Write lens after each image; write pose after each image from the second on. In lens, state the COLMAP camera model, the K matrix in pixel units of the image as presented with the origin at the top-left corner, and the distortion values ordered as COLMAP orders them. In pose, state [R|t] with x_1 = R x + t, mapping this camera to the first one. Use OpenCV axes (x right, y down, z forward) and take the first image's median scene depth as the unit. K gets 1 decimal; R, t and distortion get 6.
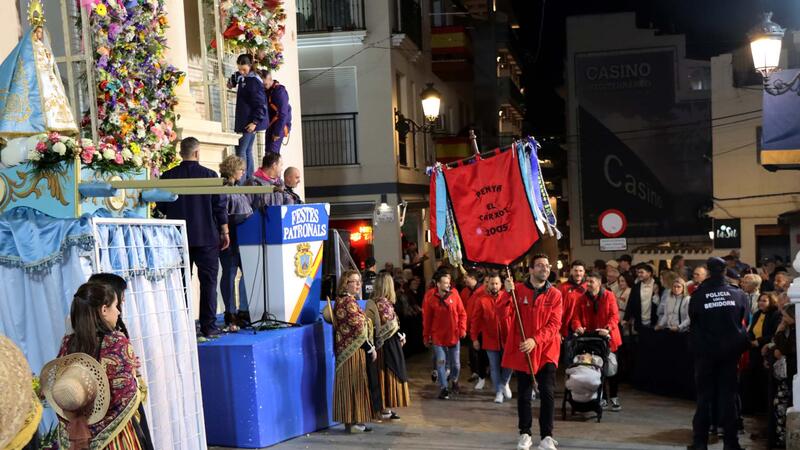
lens RADIAL K [[1122.2, 0, 426.5], [0, 1122.2, 271.9], [0, 0, 1]] dist [-0.012157, 0.407548]
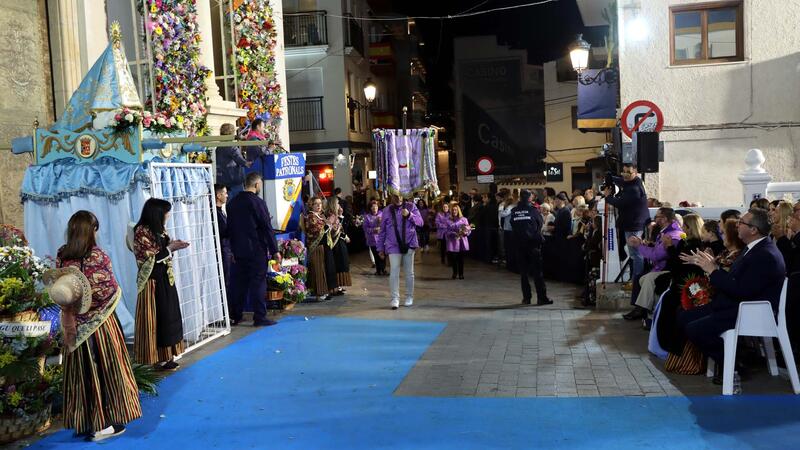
lens RADIAL K [[701.5, 0, 400.0], [0, 701.5, 225.0], [0, 0, 1]] dist [-0.169946, 0.190077]
pose [[0.998875, -0.011436, 0.046029, -0.002223], [0.009659, 0.999207, 0.038634, 0.002239], [-0.046434, -0.038146, 0.998193, 0.033948]]
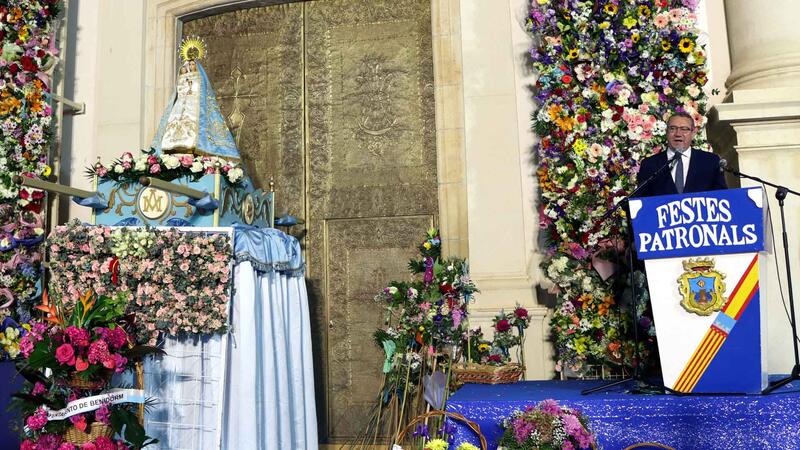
lens RADIAL K [[892.8, 0, 342.9], [0, 892.8, 146.6], [0, 0, 1]] dist [-0.148513, 0.025014]
pose [[0.005096, -0.149460, -0.988755, 0.363185], [-0.046428, 0.987666, -0.149535, -0.005956], [0.998909, 0.046668, -0.001906, 0.819103]]
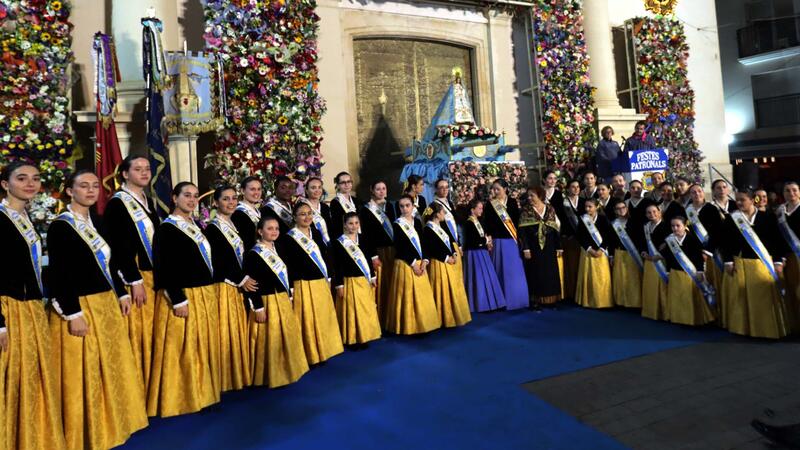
lens RADIAL K [[486.2, 0, 437.6], [0, 486.2, 154.4], [0, 0, 1]] dist [0.002325, 0.000622]
pose [[0.673574, -0.035444, -0.738269, 0.242938], [-0.008865, 0.998390, -0.056021, -0.006378], [0.739066, 0.044278, 0.672176, 0.228909]]
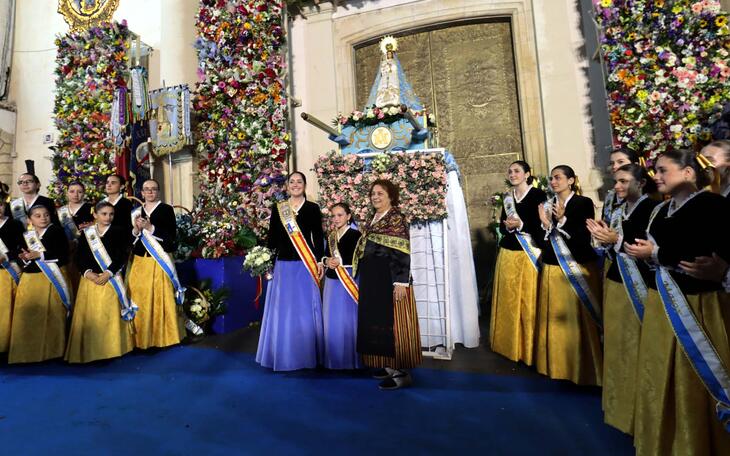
lens RADIAL K [[413.4, 0, 362.6], [0, 413.4, 187.9], [0, 0, 1]] dist [0.003048, -0.014336]
pose [[-0.036731, -0.064945, -0.997213, 0.198082], [-0.004143, 0.997887, -0.064836, 0.024133], [0.999317, 0.001750, -0.036922, 0.697690]]
